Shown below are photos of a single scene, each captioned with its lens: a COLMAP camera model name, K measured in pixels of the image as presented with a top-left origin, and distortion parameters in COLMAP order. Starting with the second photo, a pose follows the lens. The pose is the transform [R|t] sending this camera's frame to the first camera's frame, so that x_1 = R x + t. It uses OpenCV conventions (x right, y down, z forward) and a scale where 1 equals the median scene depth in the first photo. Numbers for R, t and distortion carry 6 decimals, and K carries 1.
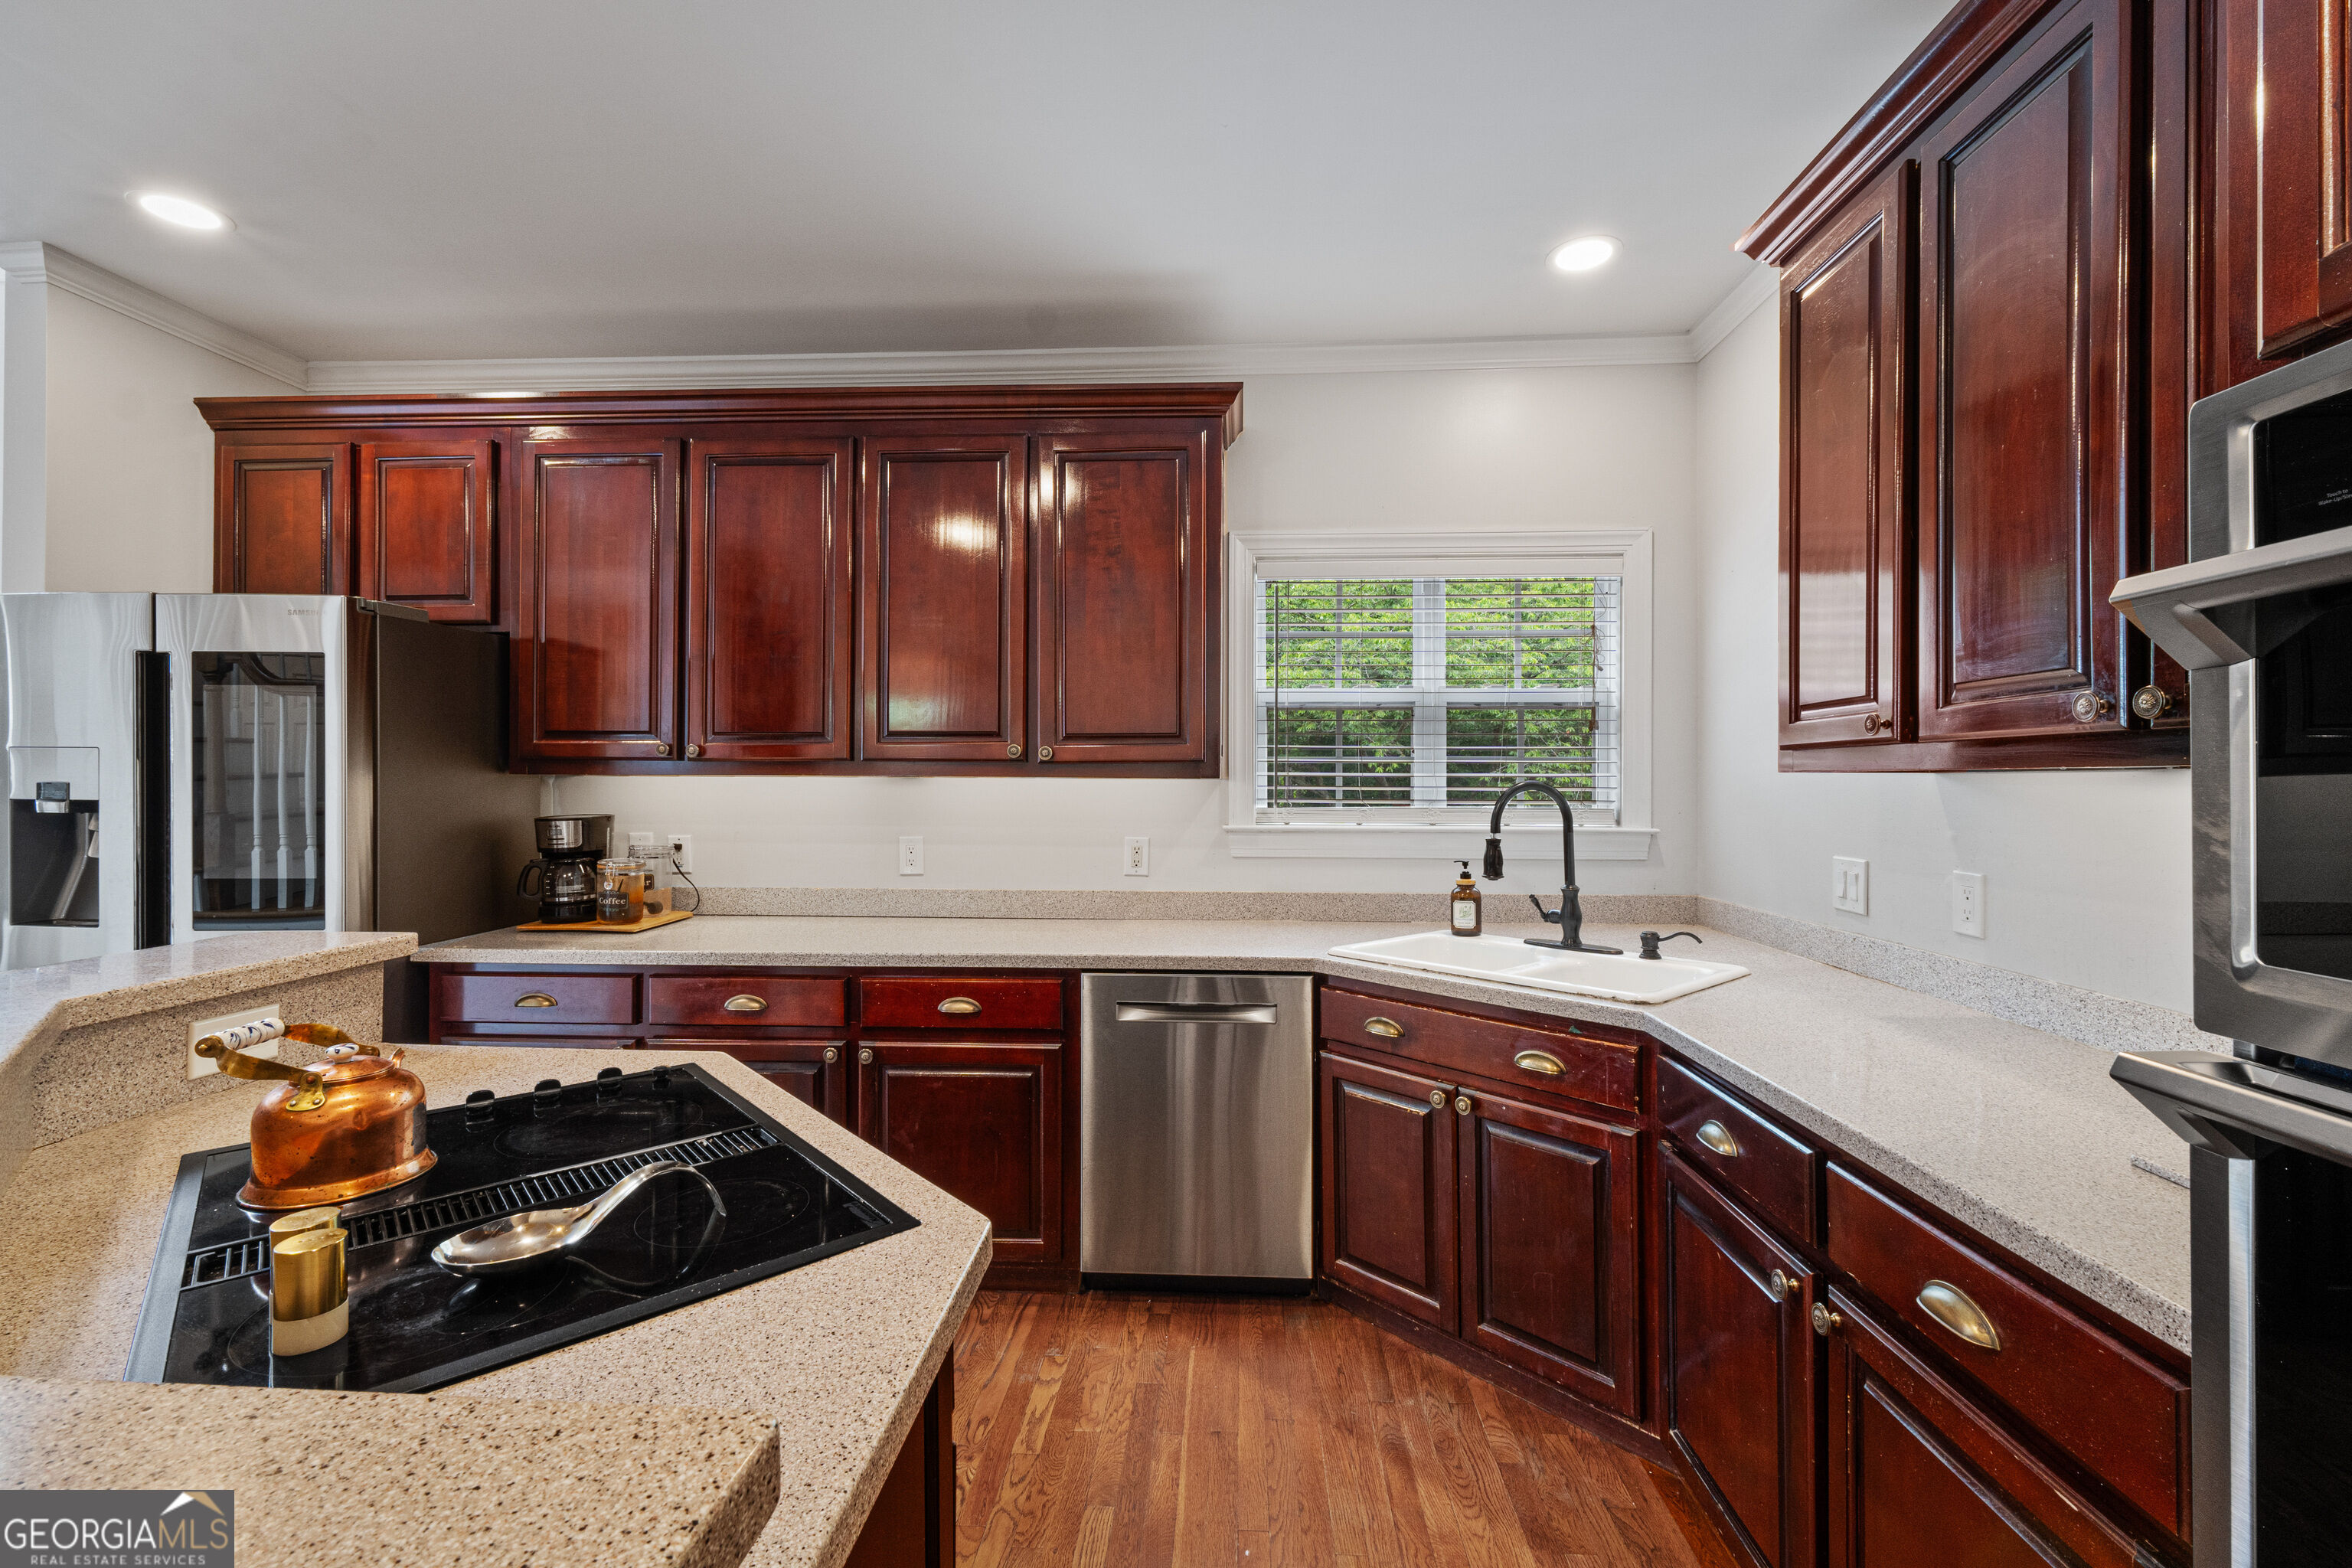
lens RADIAL K [[993.1, 0, 1179.4], [0, 993.1, 778.3], [0, 0, 1]] dist [-0.000409, 0.000058]
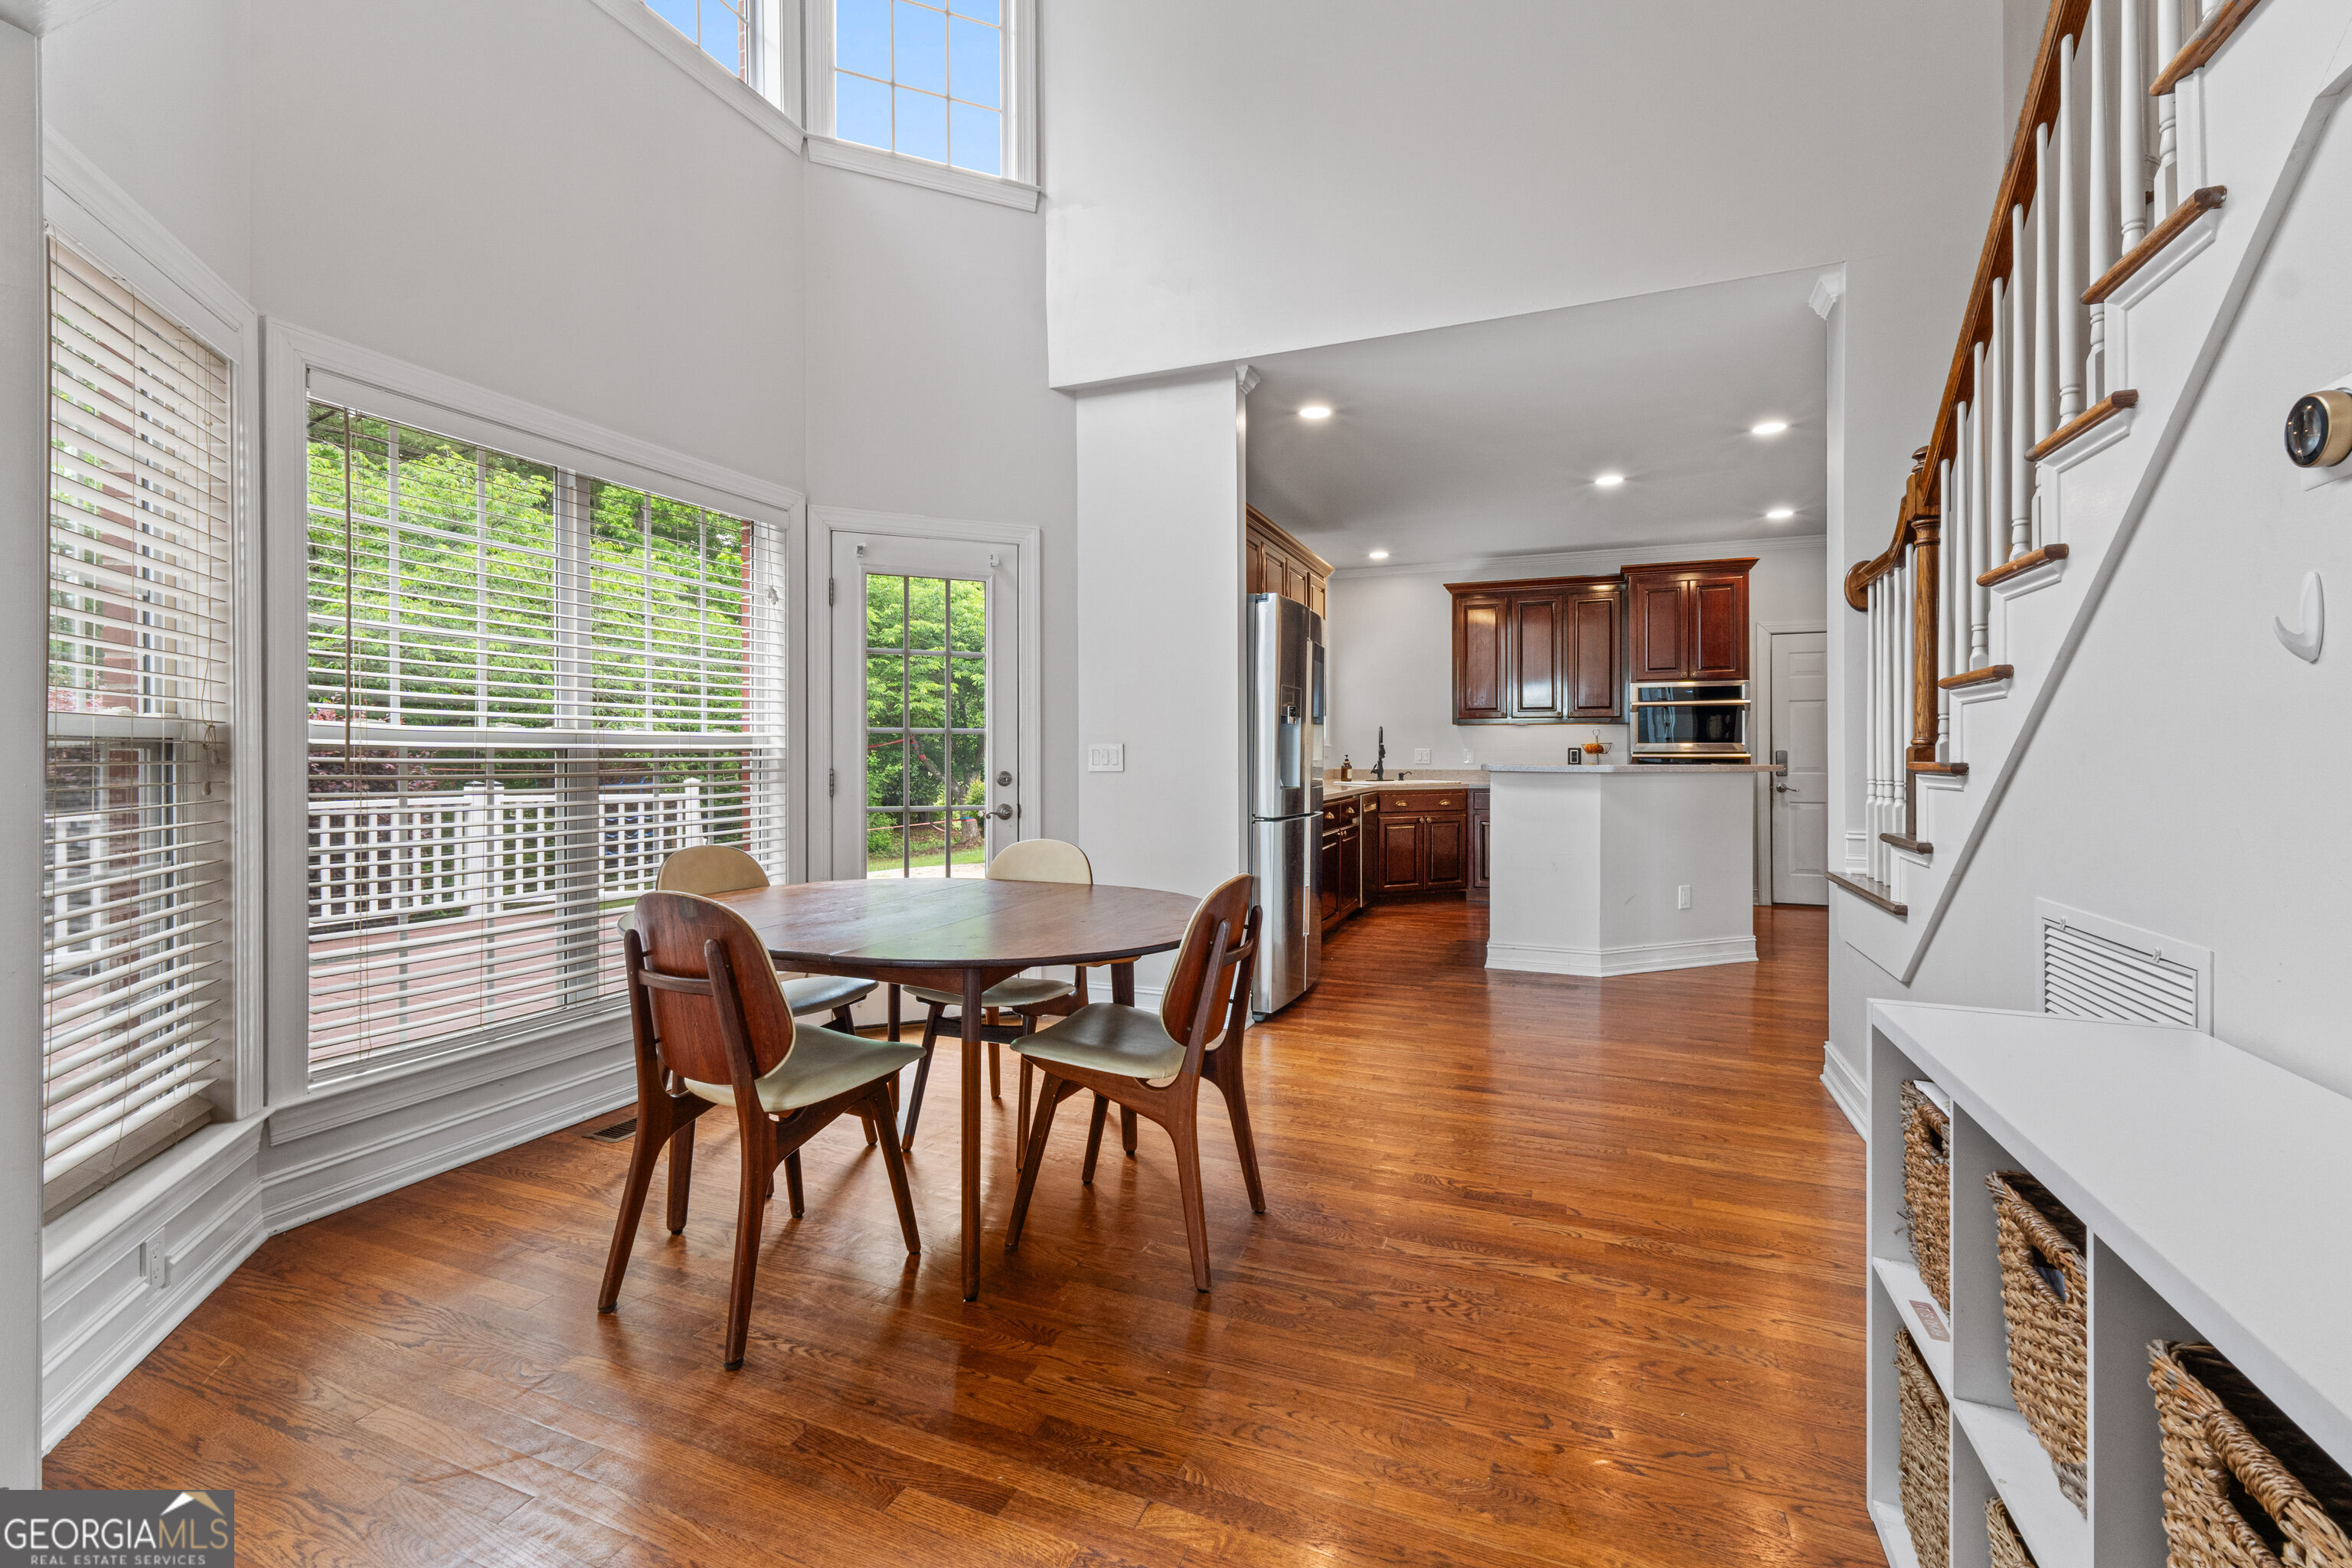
lens RADIAL K [[994.9, 0, 1170.9], [0, 994.9, 742.5], [0, 0, 1]] dist [0.001288, 0.000113]
pose [[0.341046, 0.008023, 0.940012, -2.881958], [-0.004543, 0.999966, -0.006886, 0.080282], [-0.940036, -0.001922, 0.341071, 0.590462]]
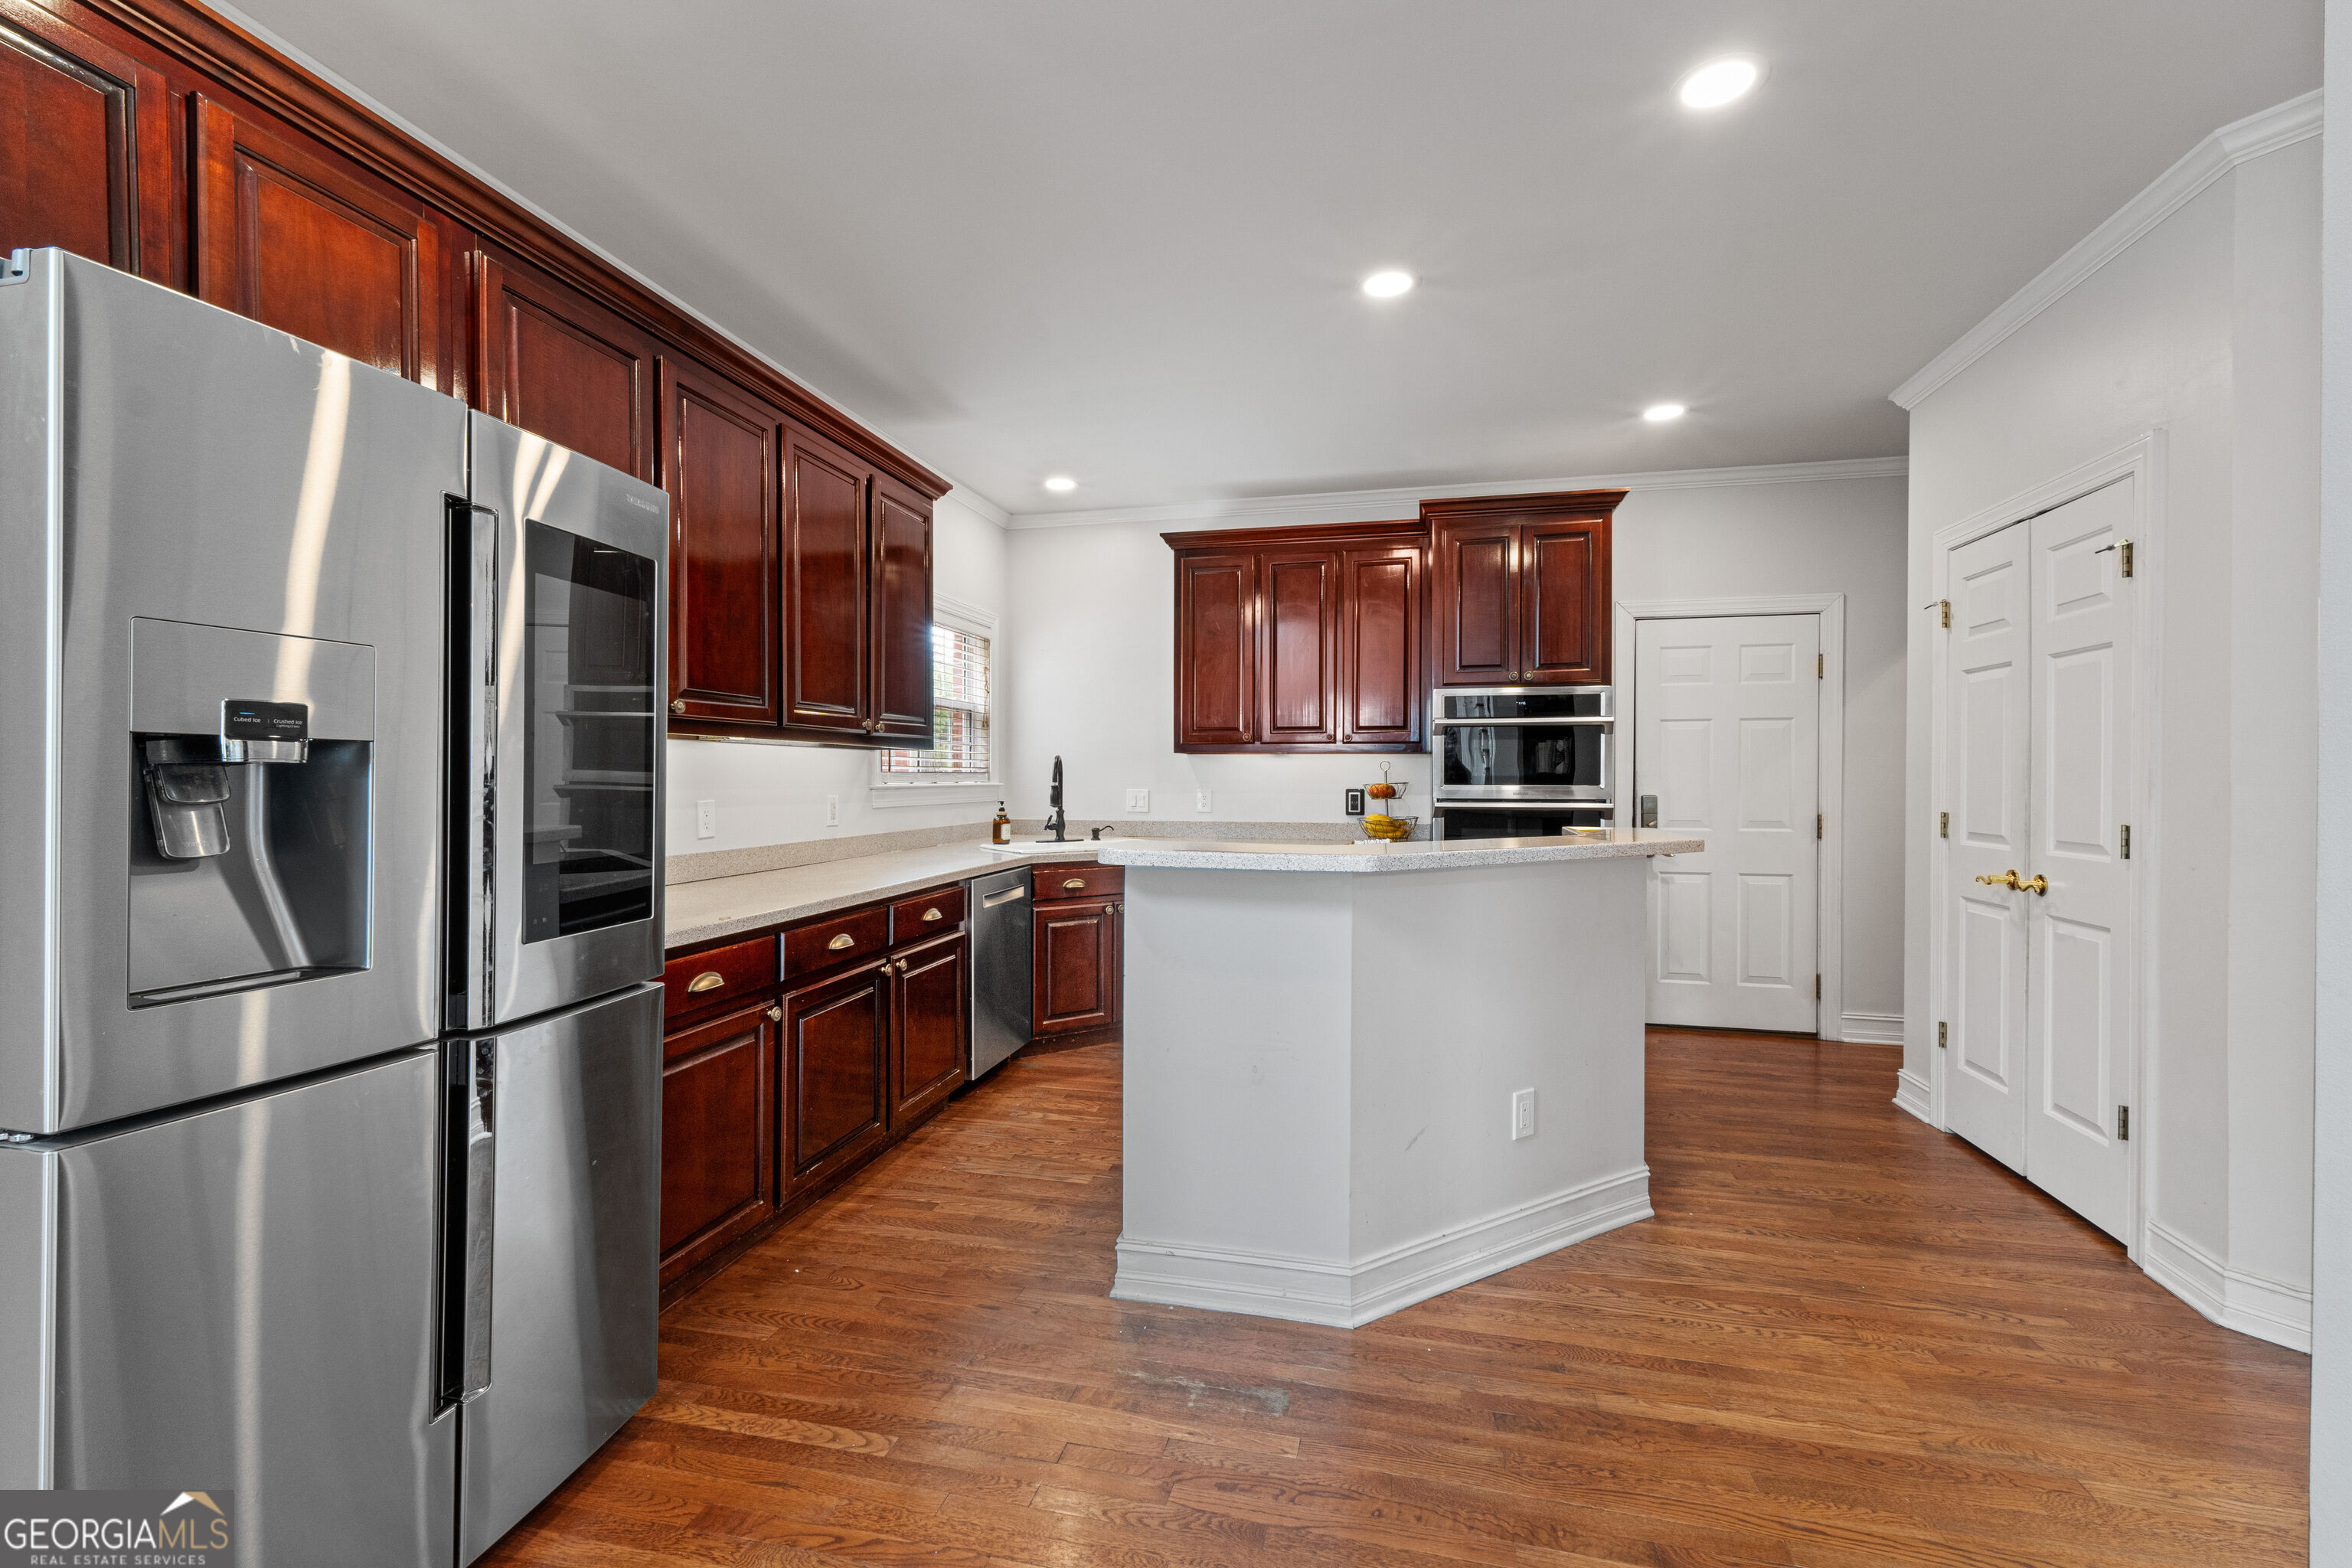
lens RADIAL K [[993.1, 0, 1179.4], [0, 993.1, 778.3], [0, 0, 1]] dist [-0.000409, 0.000058]
pose [[0.179483, -0.004509, 0.983751, -1.549962], [-0.007140, 0.999957, 0.005886, 0.036727], [-0.983735, -0.008080, 0.179443, 0.449398]]
